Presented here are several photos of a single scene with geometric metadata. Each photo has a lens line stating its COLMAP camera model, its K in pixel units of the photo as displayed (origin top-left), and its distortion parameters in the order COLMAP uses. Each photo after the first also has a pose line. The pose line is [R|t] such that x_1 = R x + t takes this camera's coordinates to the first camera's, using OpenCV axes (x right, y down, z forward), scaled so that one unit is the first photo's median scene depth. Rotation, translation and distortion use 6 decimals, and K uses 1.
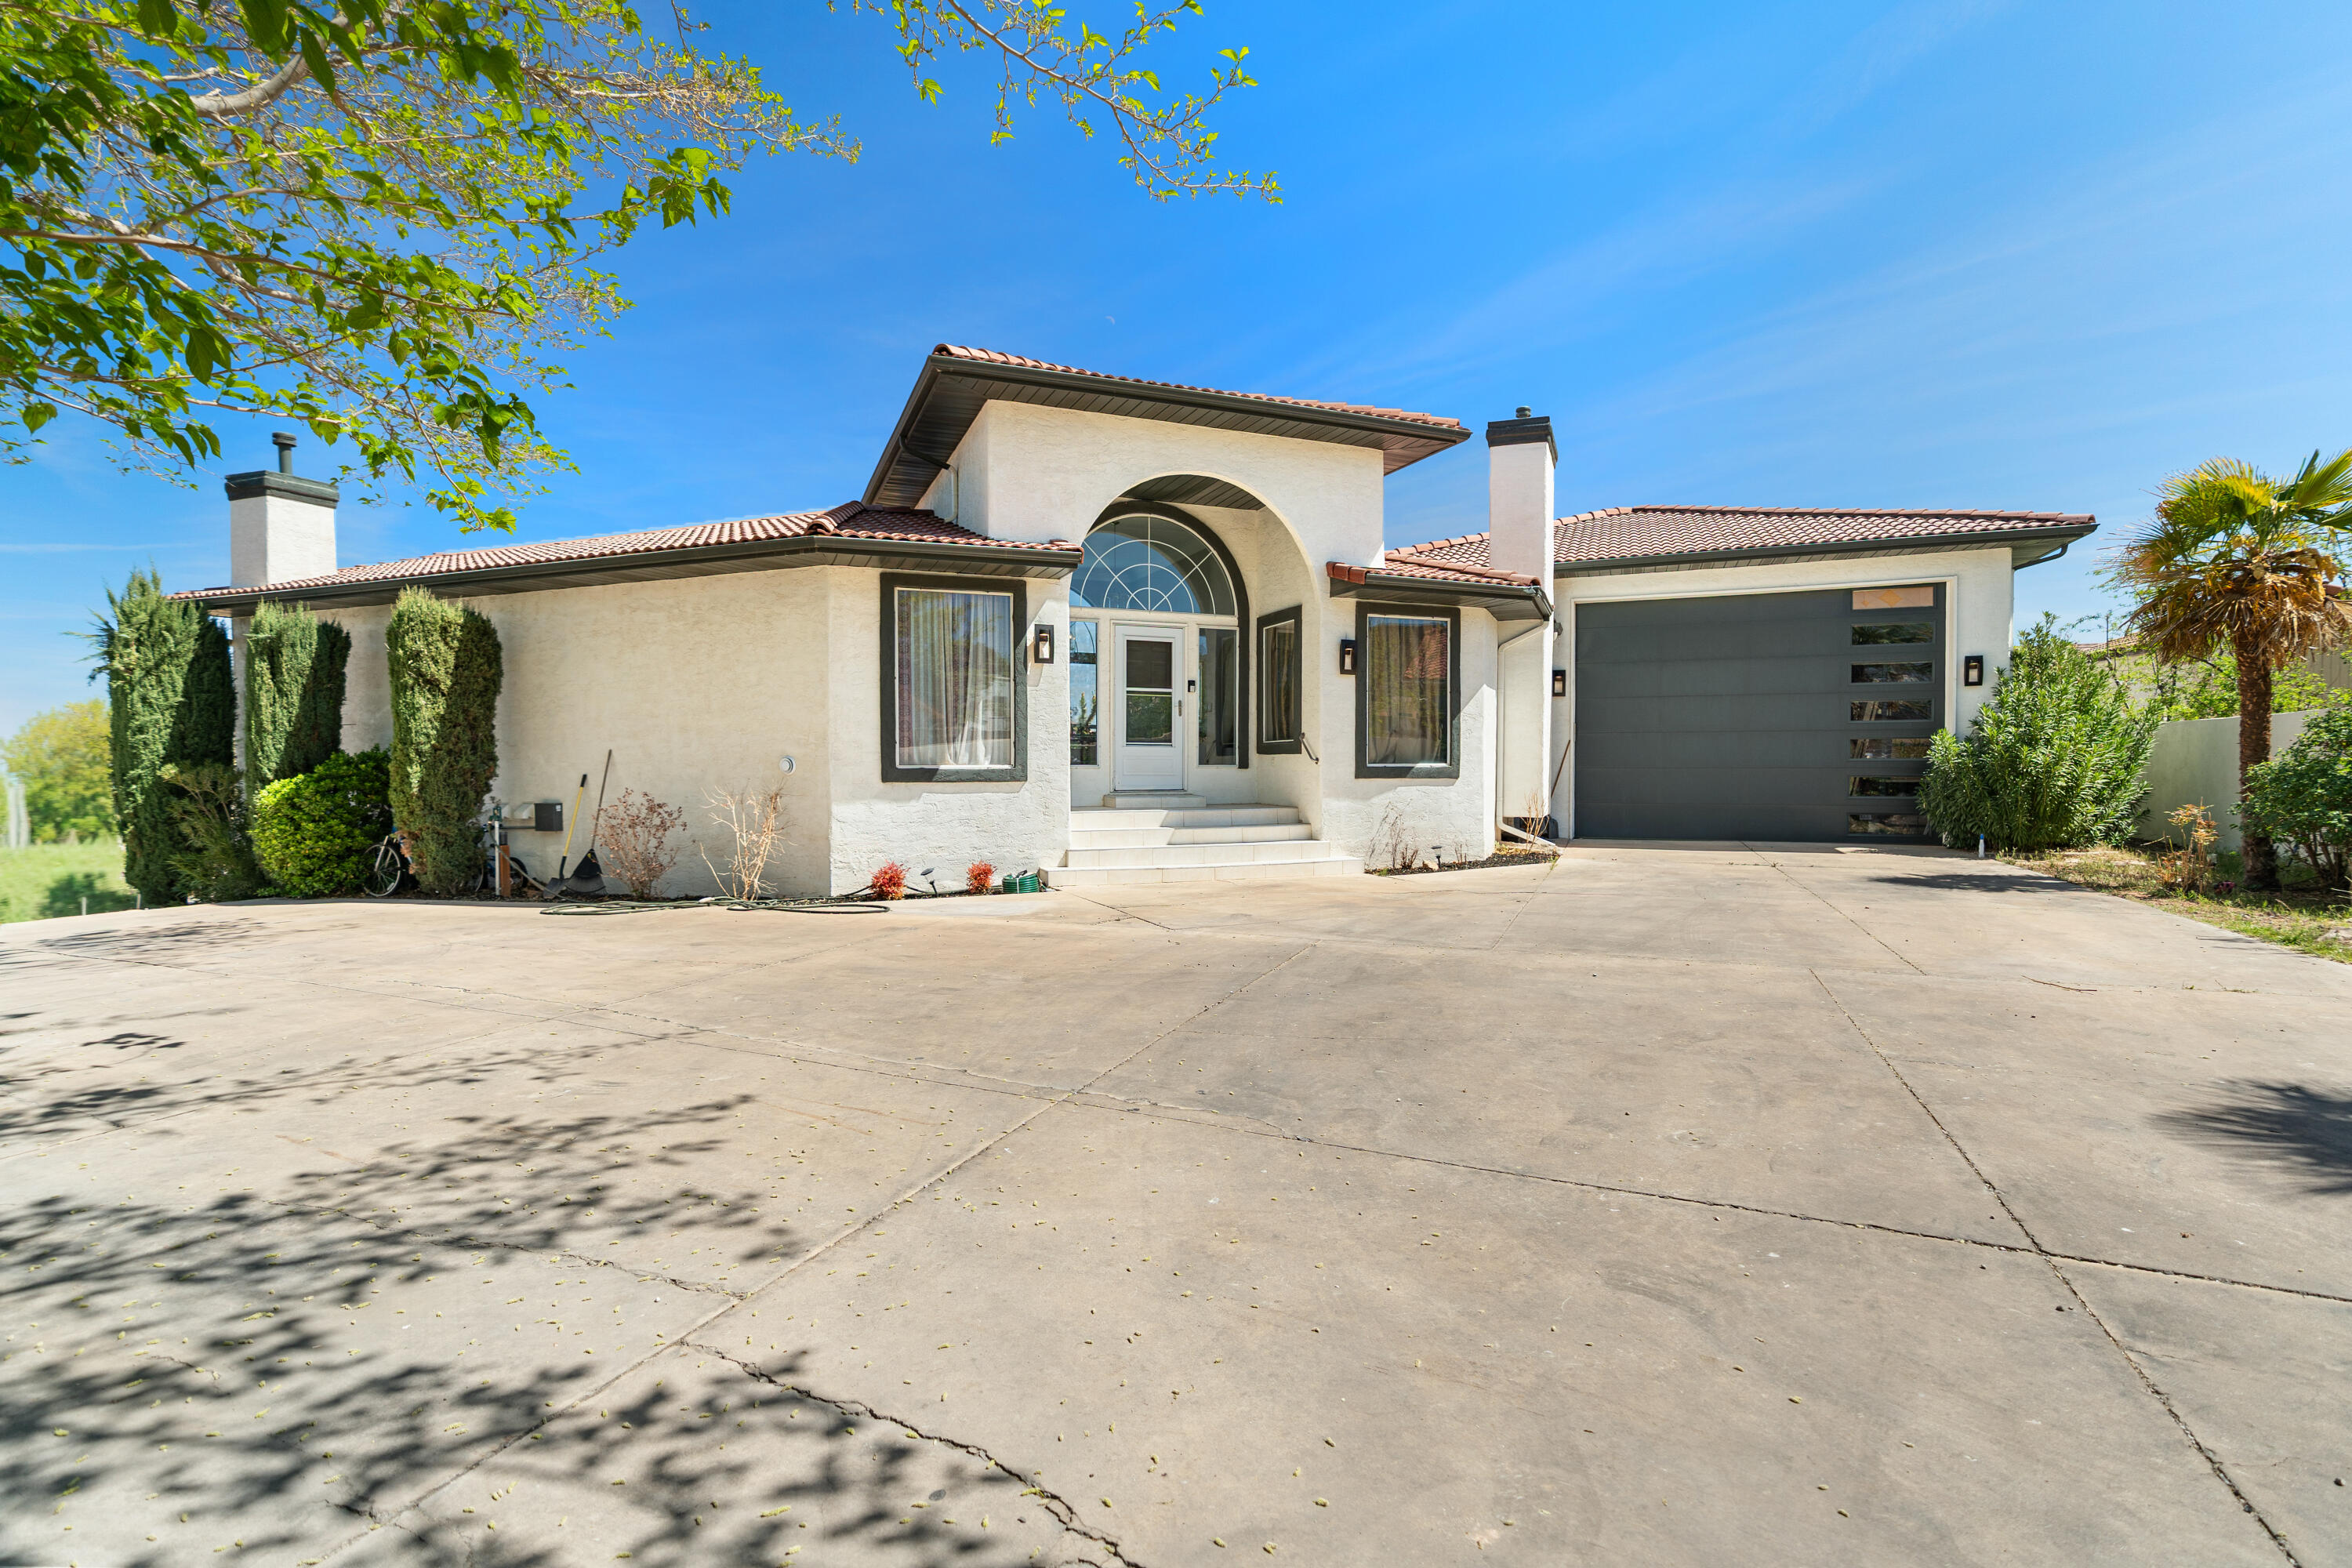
lens RADIAL K [[936.6, 0, 1176.5], [0, 936.6, 760.0], [0, 0, 1]] dist [-0.002433, 0.000208]
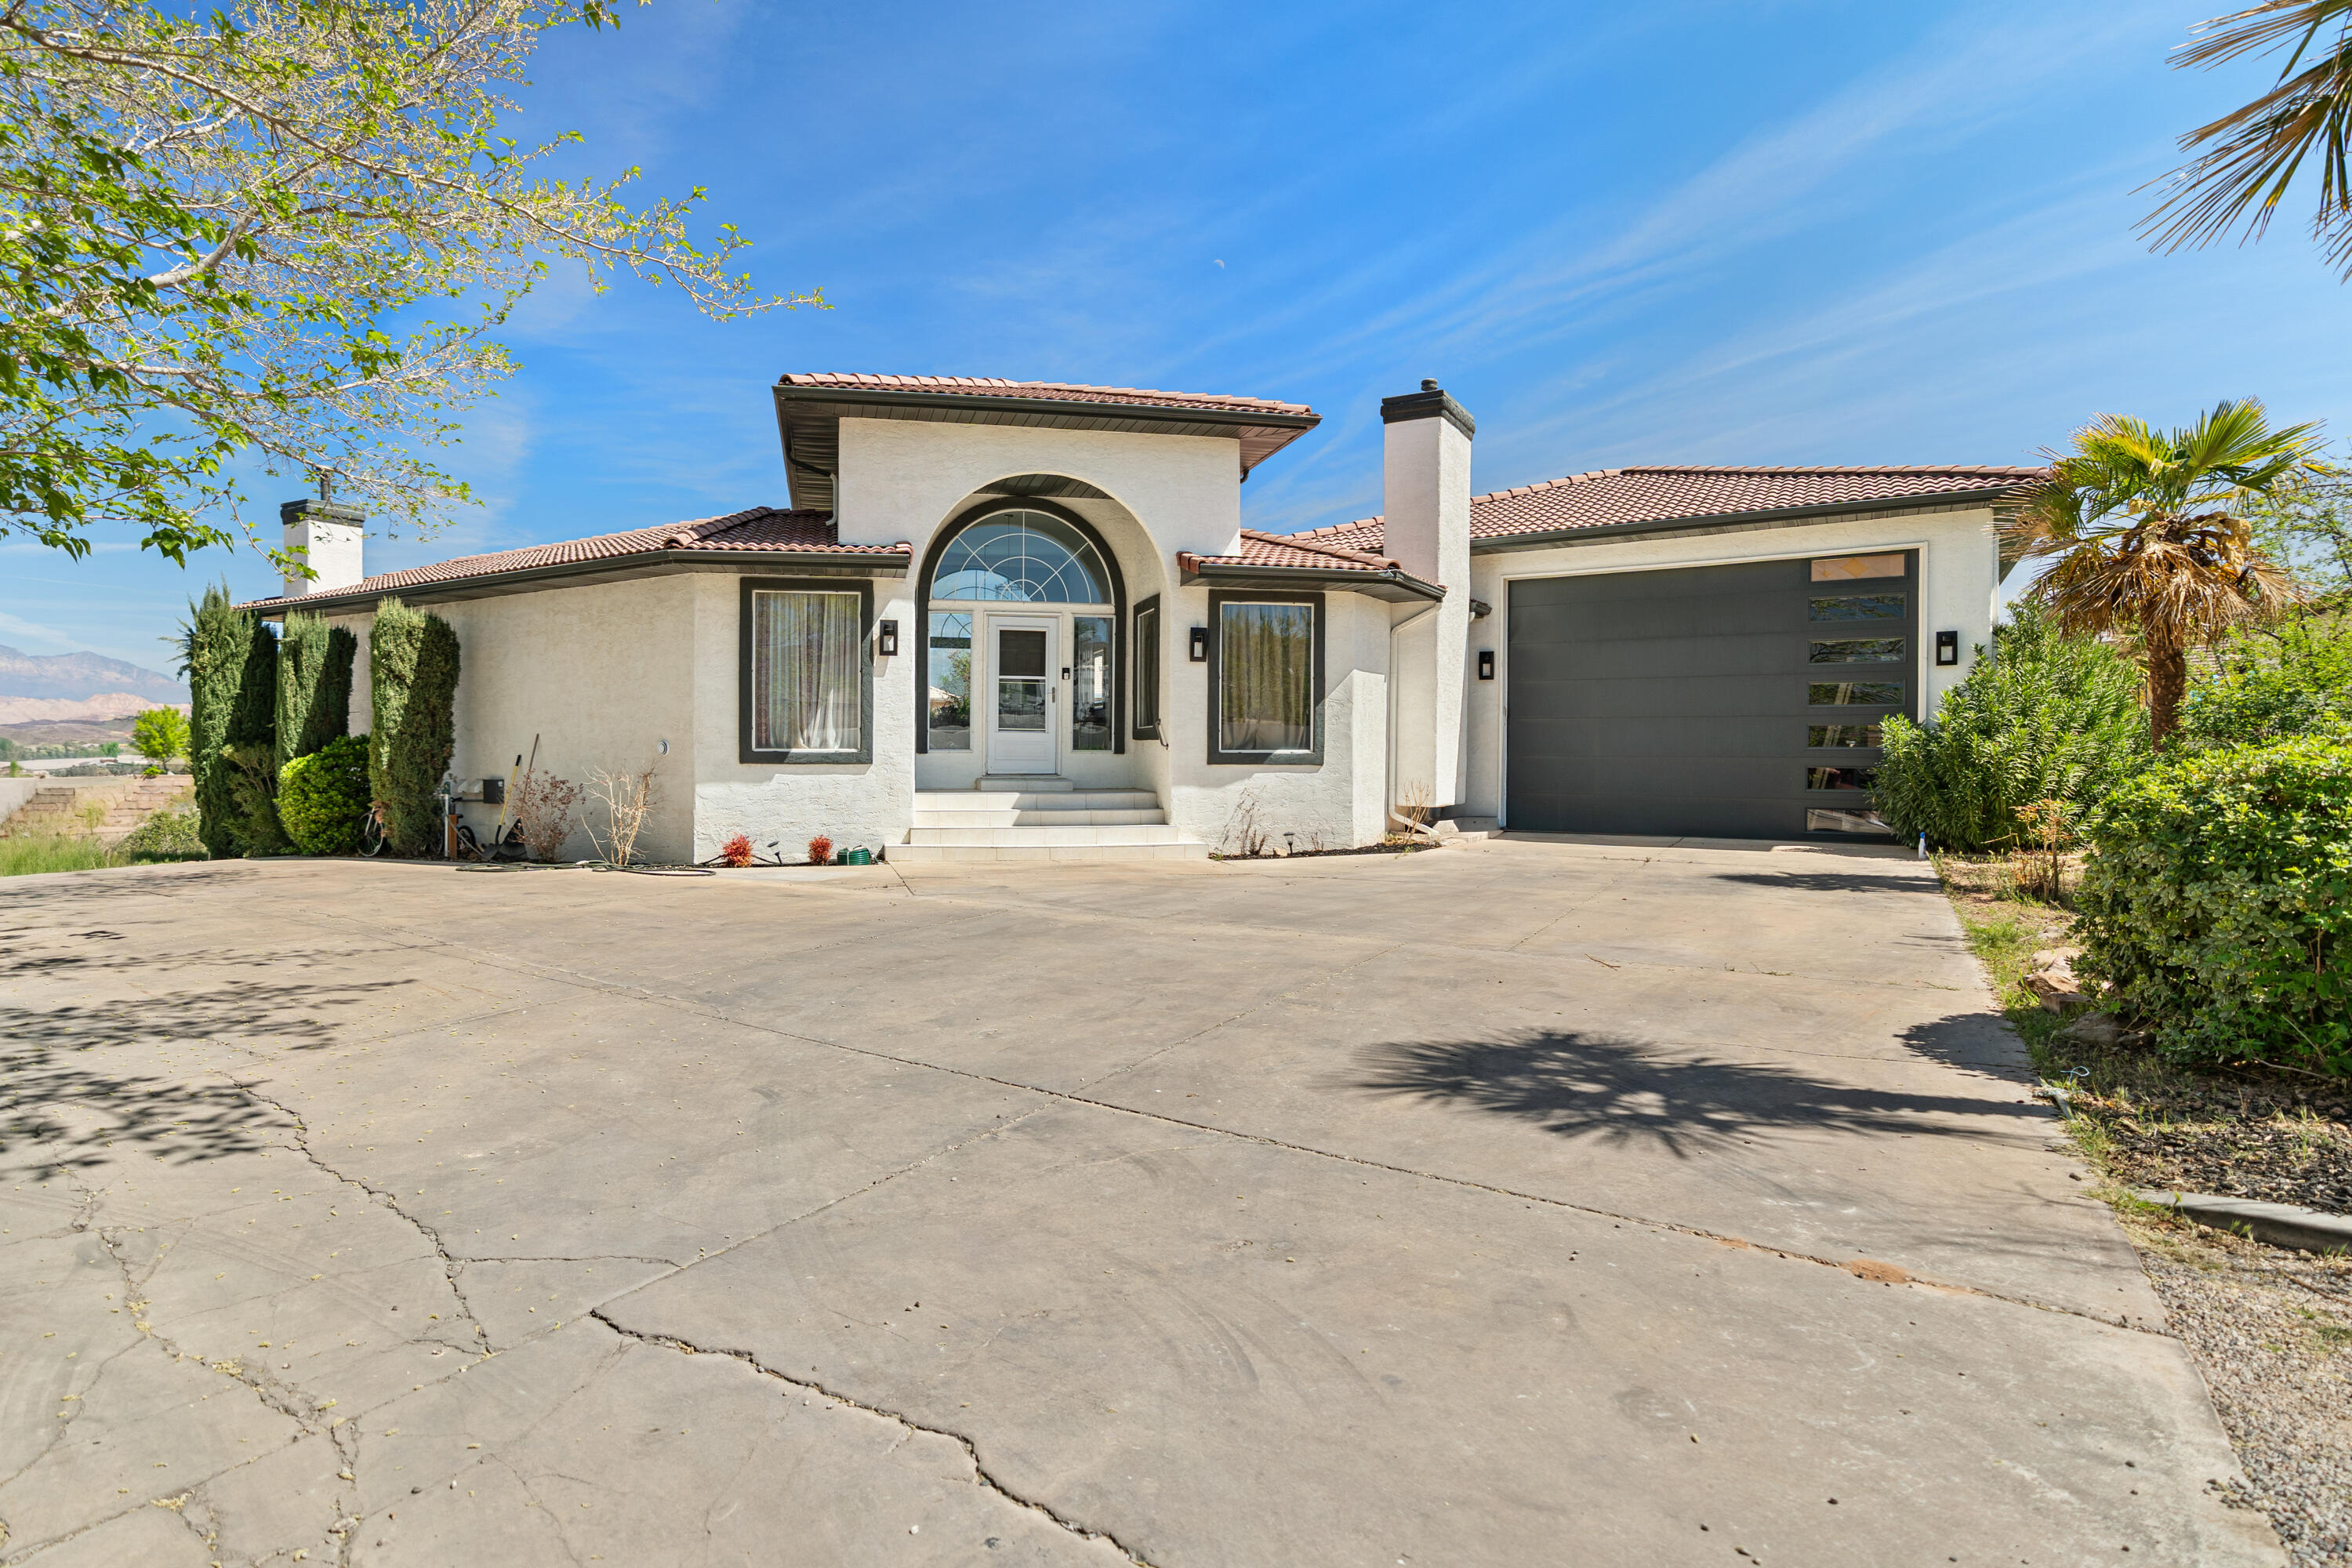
lens RADIAL K [[1084.5, 0, 1176.9], [0, 1084.5, 727.1], [0, 0, 1]] dist [-0.002203, 0.000466]
pose [[0.983612, 0.001791, -0.180290, 0.393088], [-0.004871, 0.999850, -0.016642, -0.000801], [0.180233, 0.017247, 0.983473, -0.167207]]
